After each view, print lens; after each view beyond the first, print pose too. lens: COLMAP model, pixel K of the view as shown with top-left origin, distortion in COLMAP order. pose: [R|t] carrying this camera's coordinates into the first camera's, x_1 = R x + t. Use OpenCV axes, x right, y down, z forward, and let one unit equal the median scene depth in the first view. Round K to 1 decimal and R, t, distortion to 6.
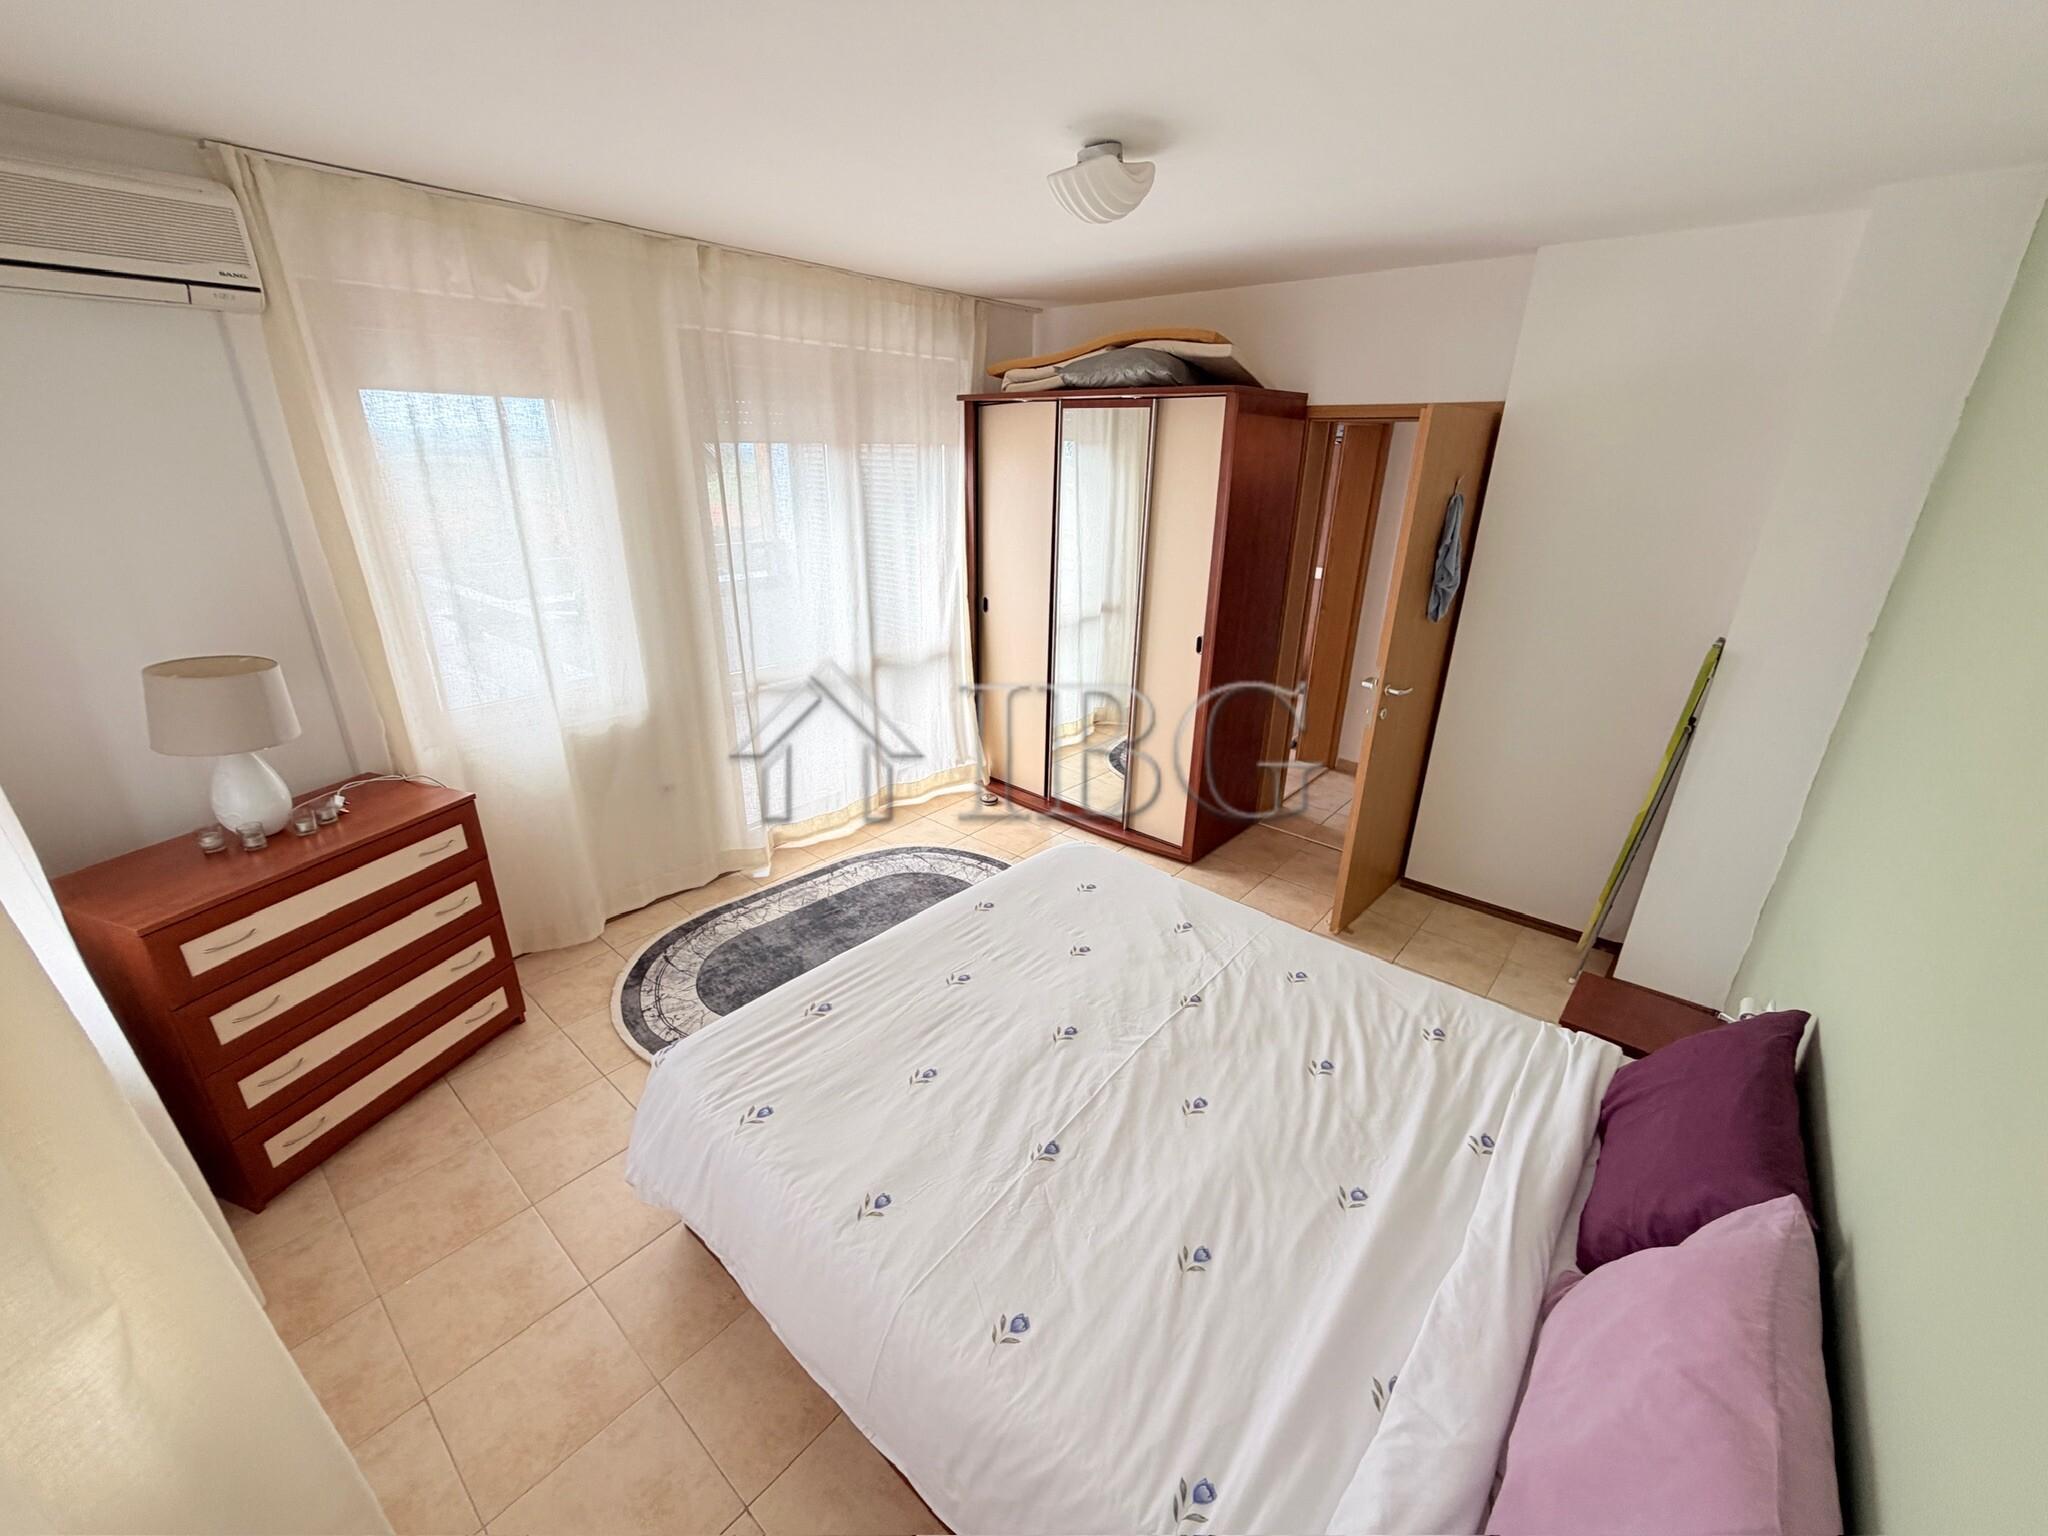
lens RADIAL K [[815.8, 0, 1016.0], [0, 815.8, 768.1], [0, 0, 1]] dist [-0.000404, 0.000652]
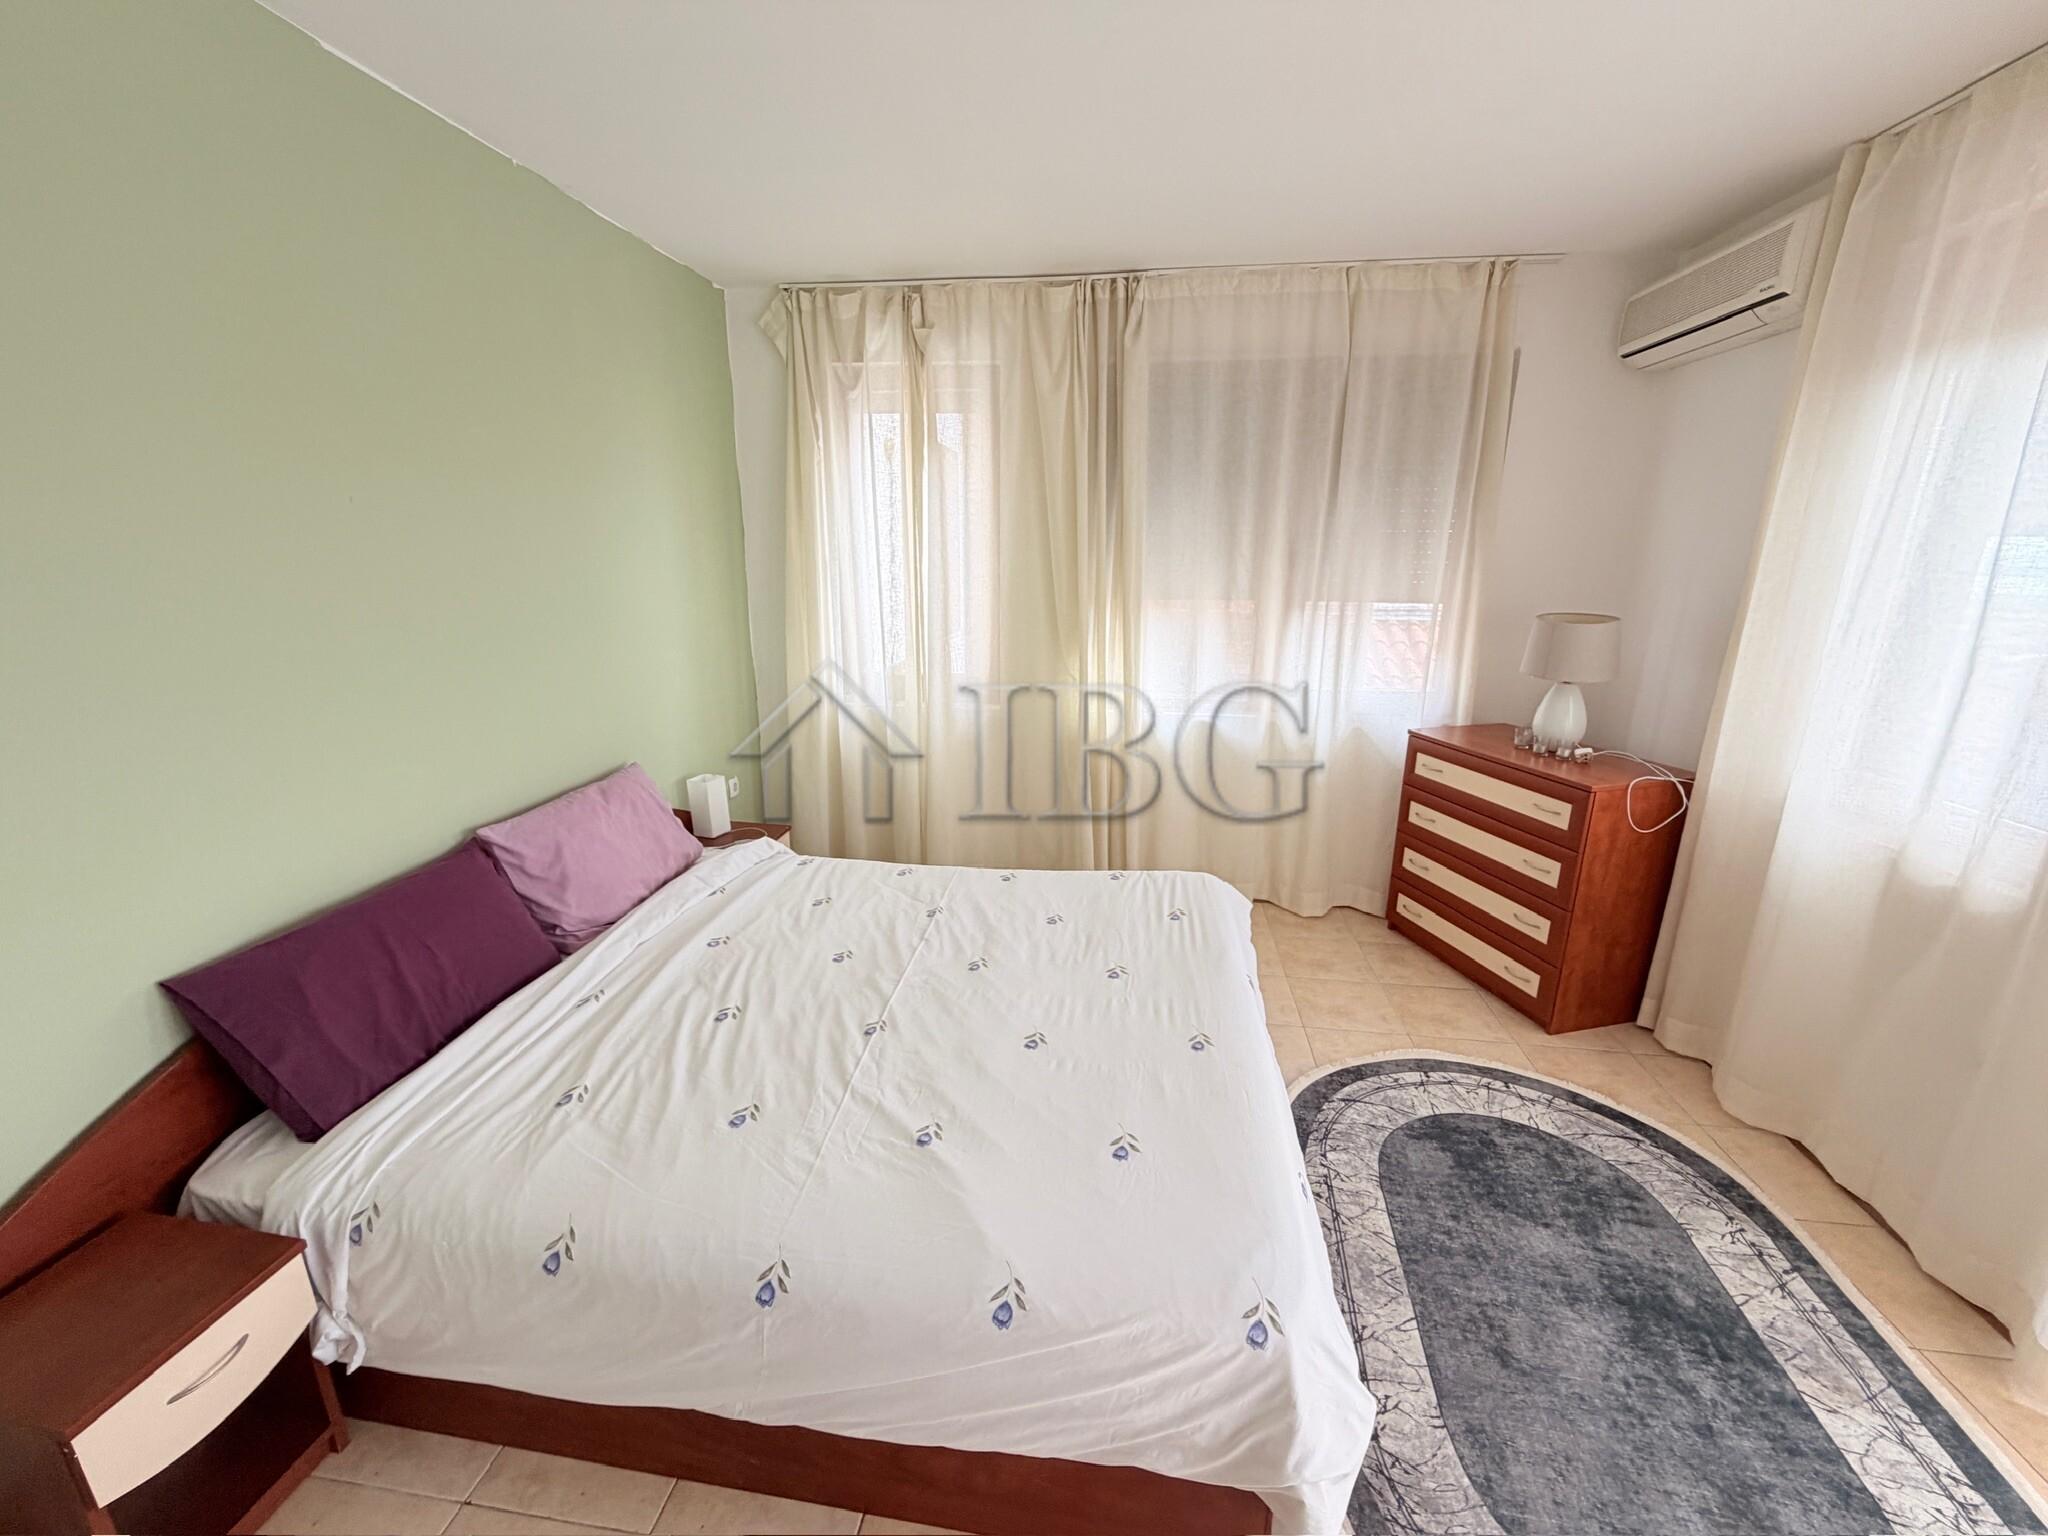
lens RADIAL K [[815.8, 0, 1018.7], [0, 815.8, 767.3], [0, 0, 1]] dist [-0.000404, 0.000652]
pose [[-0.838871, 0.125390, -0.529691, 0.448522], [-0.216446, 0.816027, 0.535958, -0.374580], [0.499446, 0.564249, -0.657401, 1.313753]]
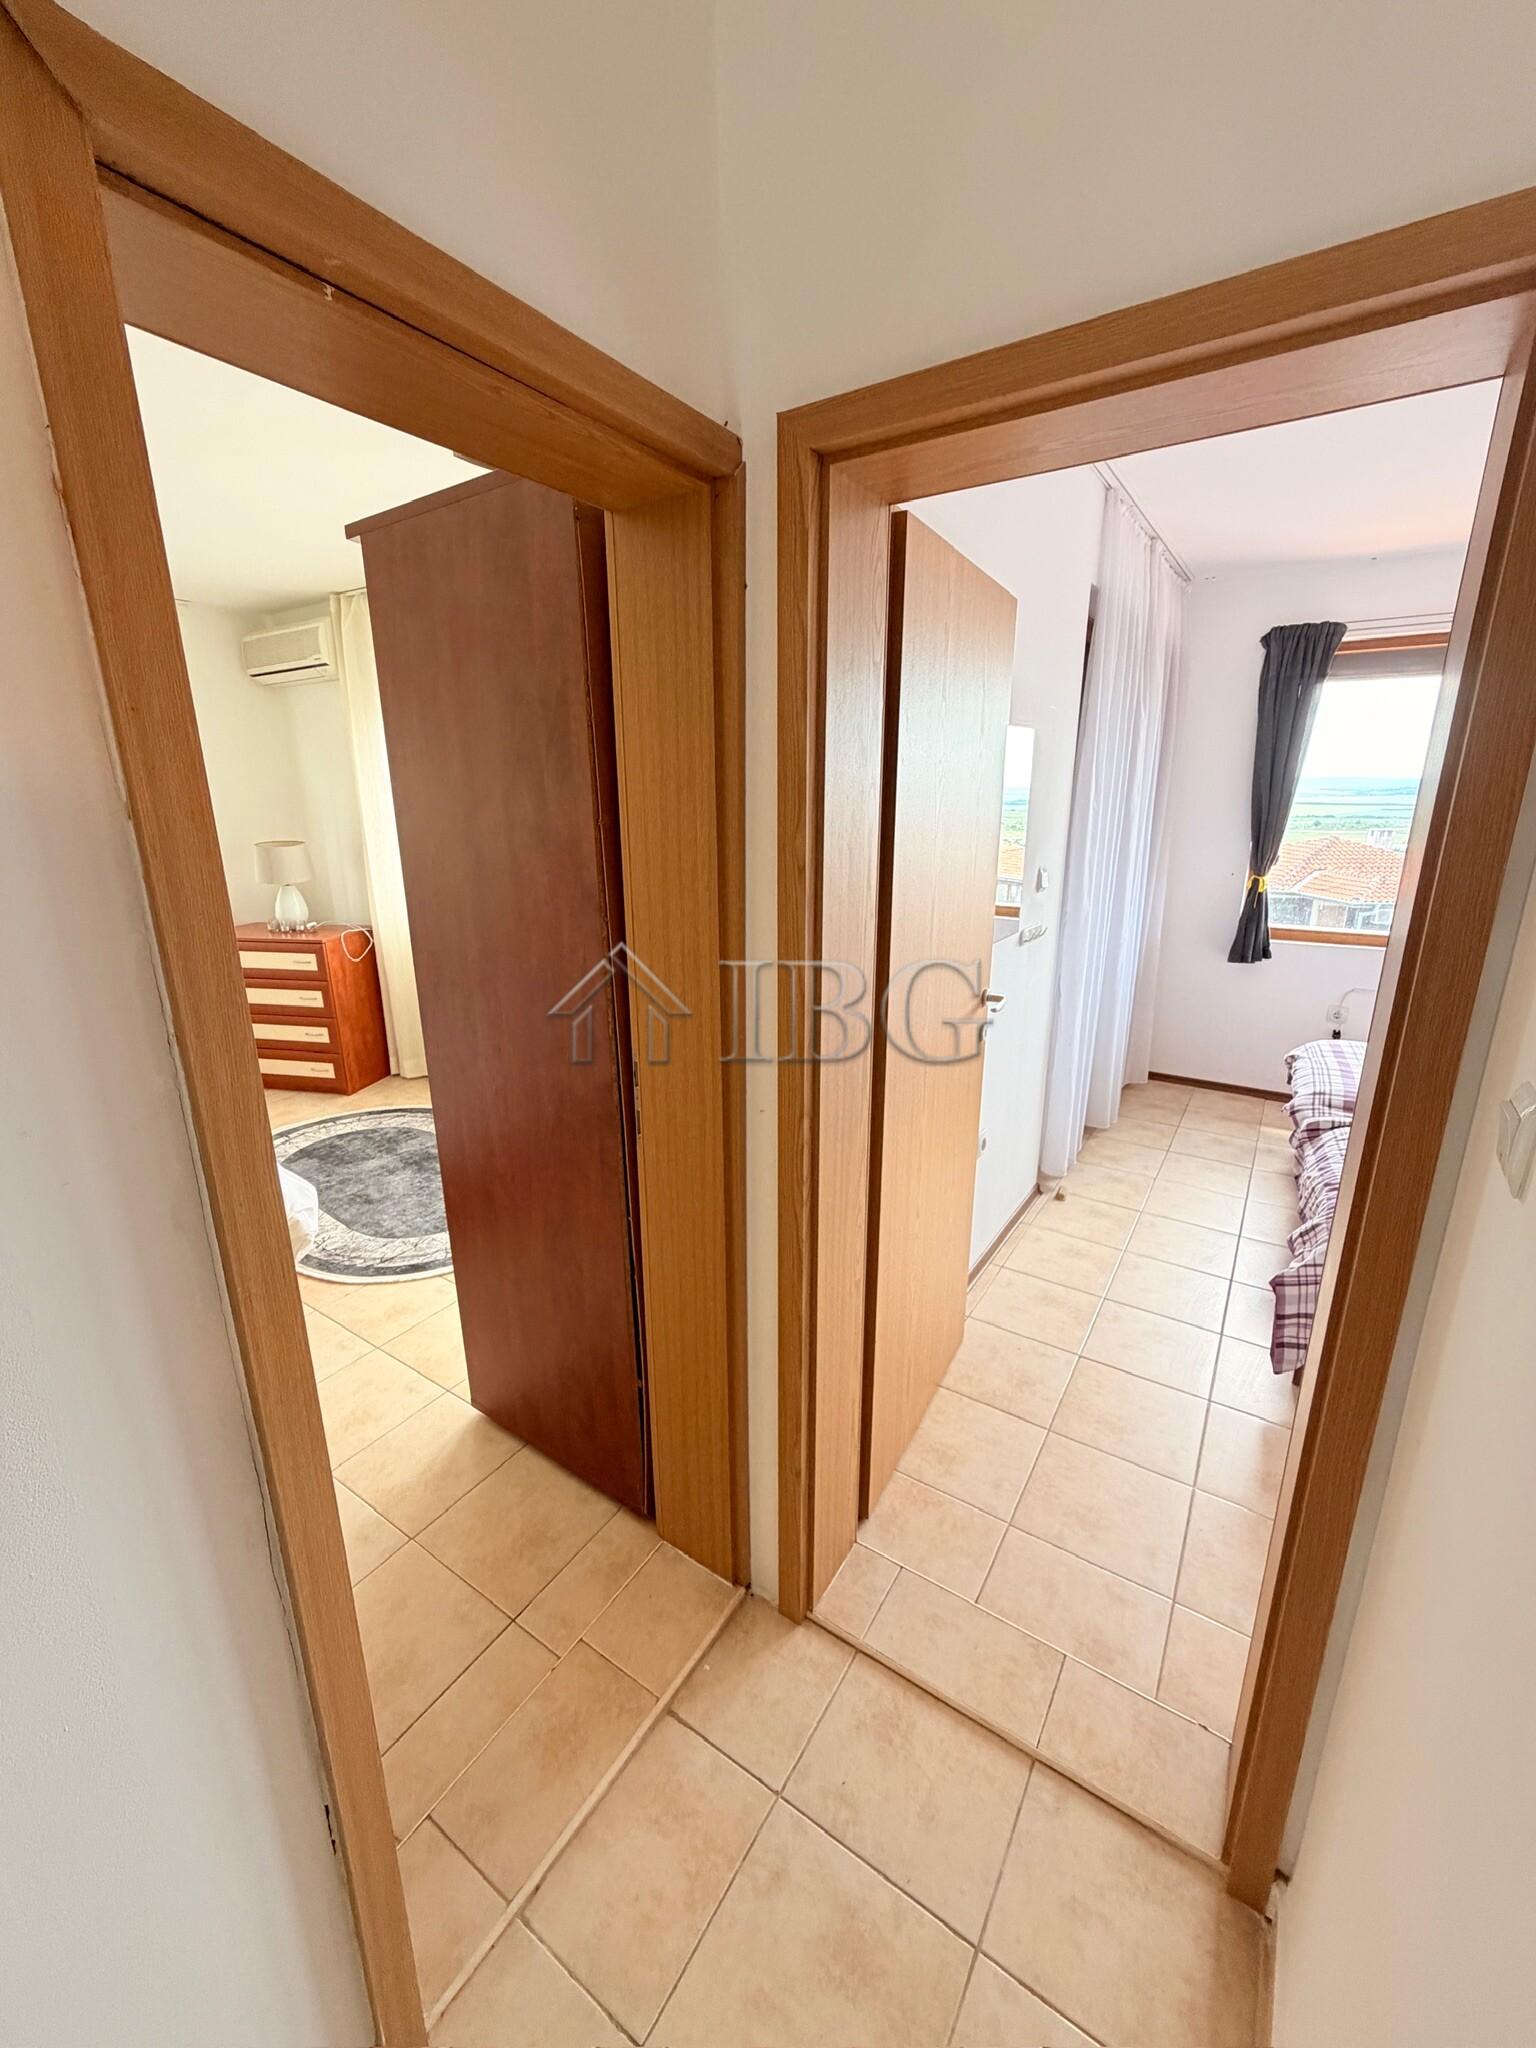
lens RADIAL K [[815.8, 0, 763.1], [0, 815.8, 1016.2], [0, 0, 1]] dist [-0.000404, 0.000652]
pose [[0.129879, 0.249501, -0.959625, 1.121245], [-0.357898, 0.914372, 0.189296, -0.476836], [0.924684, 0.318863, 0.208053, 1.568266]]
